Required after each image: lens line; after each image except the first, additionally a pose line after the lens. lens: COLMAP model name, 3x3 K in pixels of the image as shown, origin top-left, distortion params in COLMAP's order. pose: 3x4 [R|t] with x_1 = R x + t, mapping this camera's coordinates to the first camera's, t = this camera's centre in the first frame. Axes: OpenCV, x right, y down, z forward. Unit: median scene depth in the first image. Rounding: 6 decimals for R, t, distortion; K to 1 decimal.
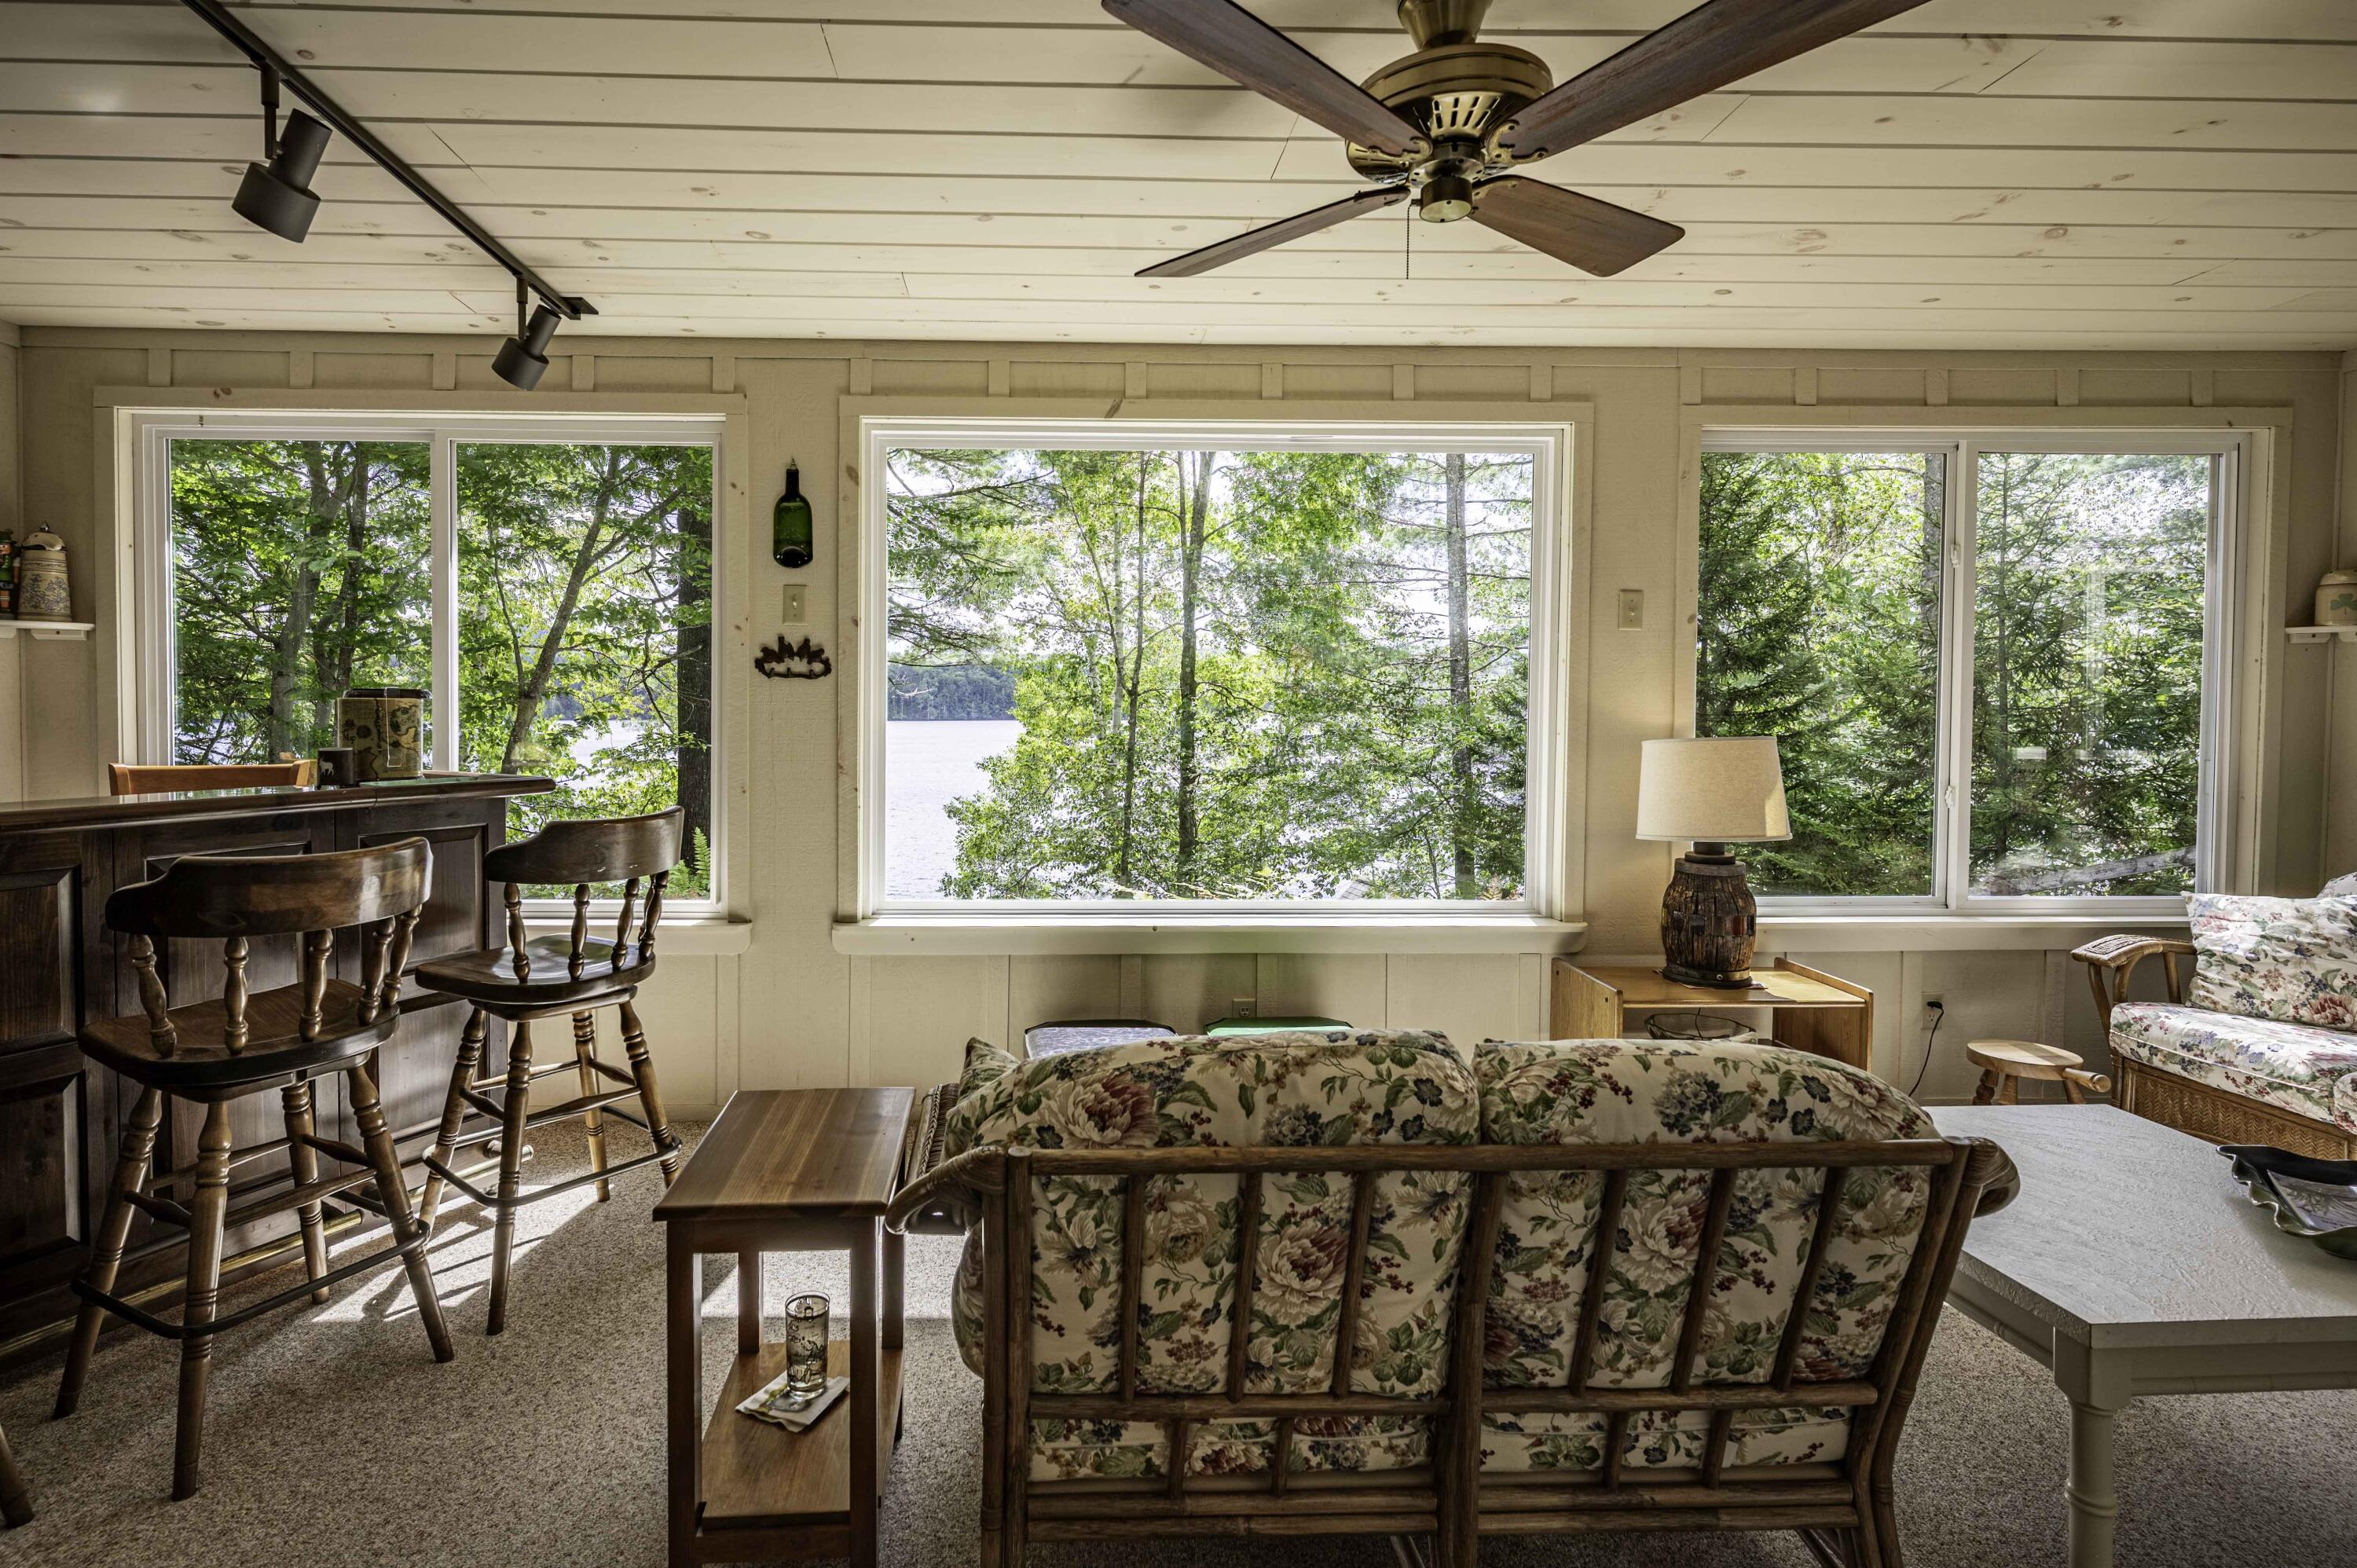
lens RADIAL K [[1045.6, 0, 1178.5], [0, 1045.6, 784.0], [0, 0, 1]] dist [-0.001990, -0.000256]
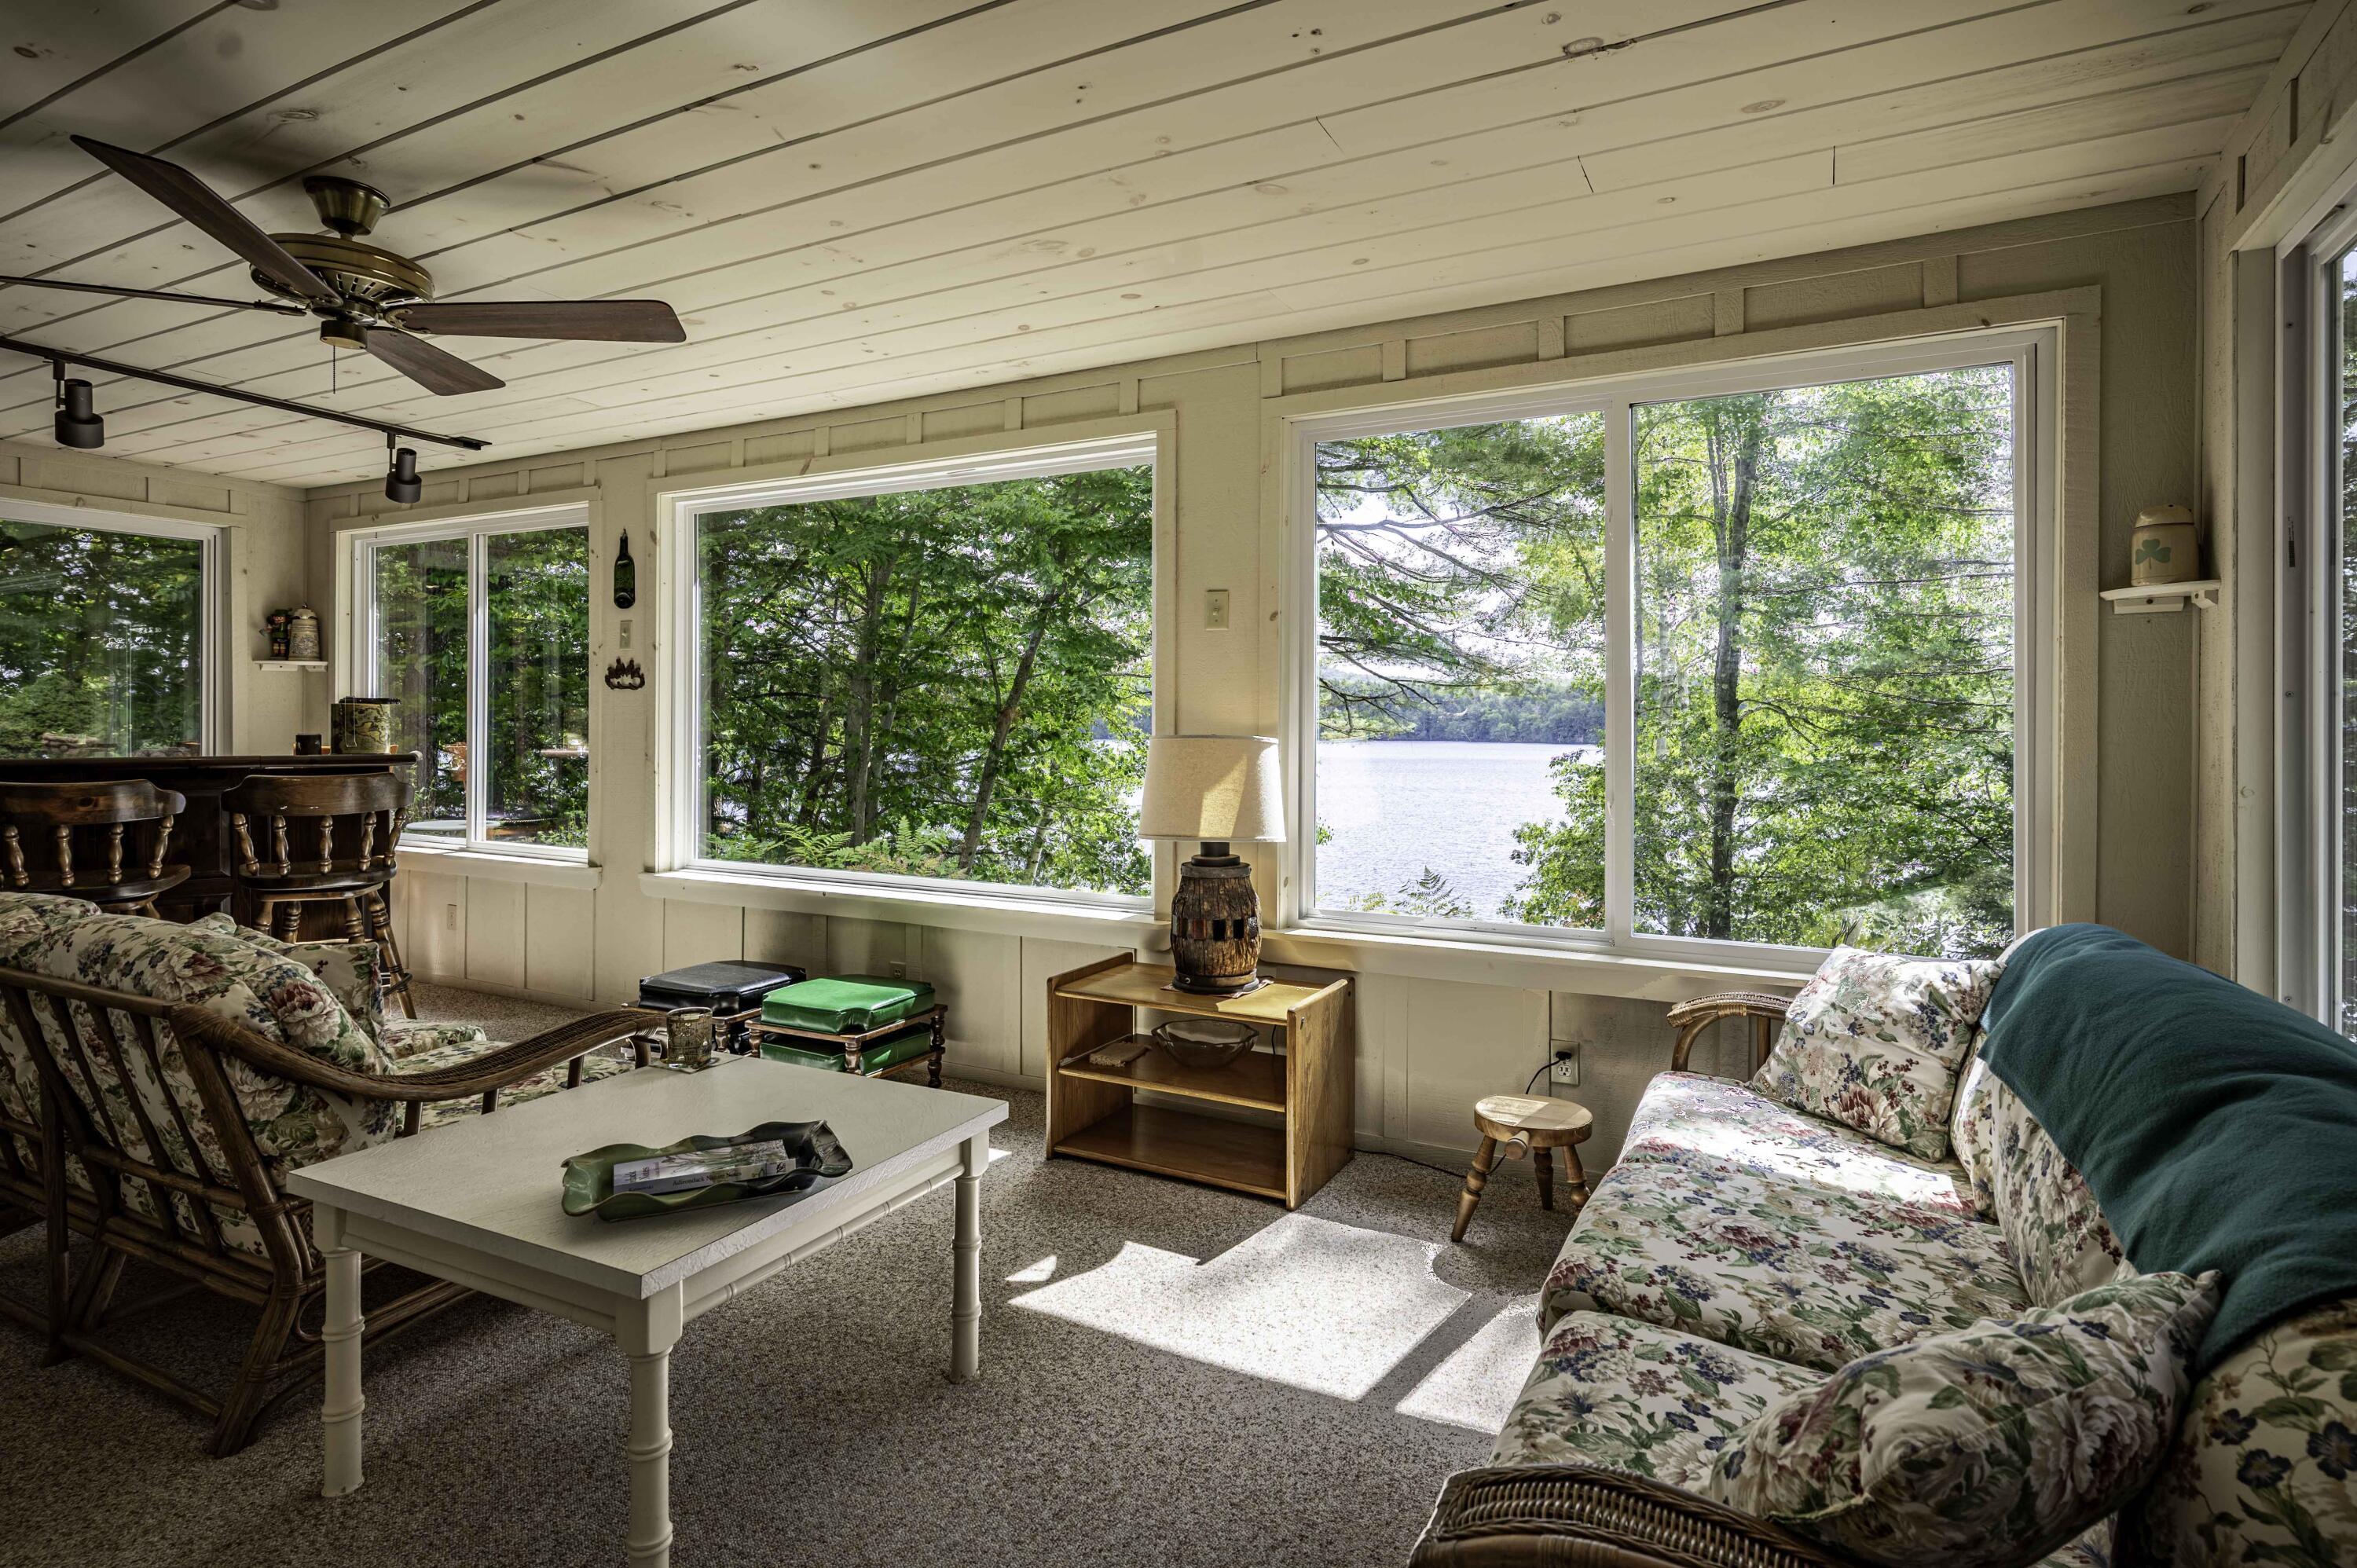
lens RADIAL K [[1144.6, 0, 1187.2], [0, 1144.6, 752.9], [0, 0, 1]] dist [-0.000429, -0.000032]
pose [[0.882553, 0.014553, -0.469988, 0.979851], [-0.029249, 0.999284, -0.023981, -0.004192], [0.469303, 0.034911, 0.882347, 0.034390]]
